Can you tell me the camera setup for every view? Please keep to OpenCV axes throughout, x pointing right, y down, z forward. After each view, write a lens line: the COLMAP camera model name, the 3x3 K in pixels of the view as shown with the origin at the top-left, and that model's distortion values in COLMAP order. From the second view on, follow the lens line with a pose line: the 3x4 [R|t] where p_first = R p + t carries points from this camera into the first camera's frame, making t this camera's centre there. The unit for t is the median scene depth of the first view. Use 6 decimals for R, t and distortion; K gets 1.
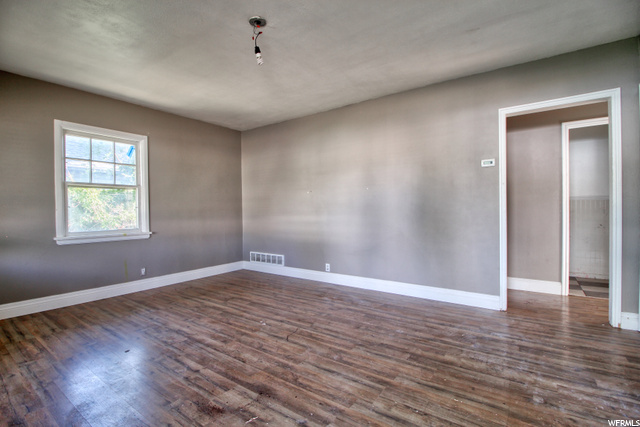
lens RADIAL K [[299.4, 0, 320.0], [0, 299.4, 213.5], [0, 0, 1]] dist [-0.004109, -0.000550]
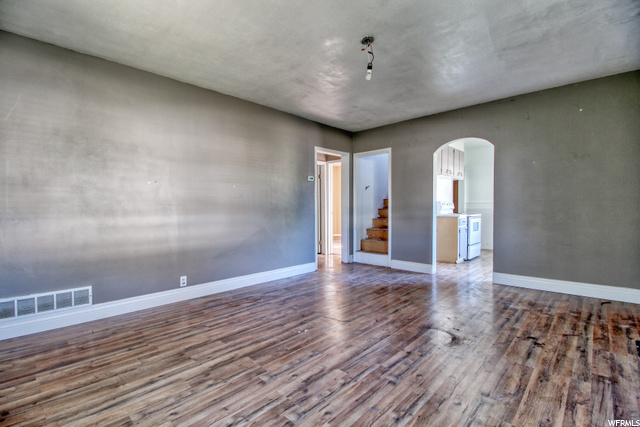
lens RADIAL K [[299.4, 0, 320.0], [0, 299.4, 213.5], [0, 0, 1]] dist [-0.004109, -0.000550]
pose [[0.124038, -0.007630, 0.992248, -0.991872], [0.014278, 0.999881, 0.005904, 0.004251], [-0.992175, 0.013435, 0.124132, 0.762704]]
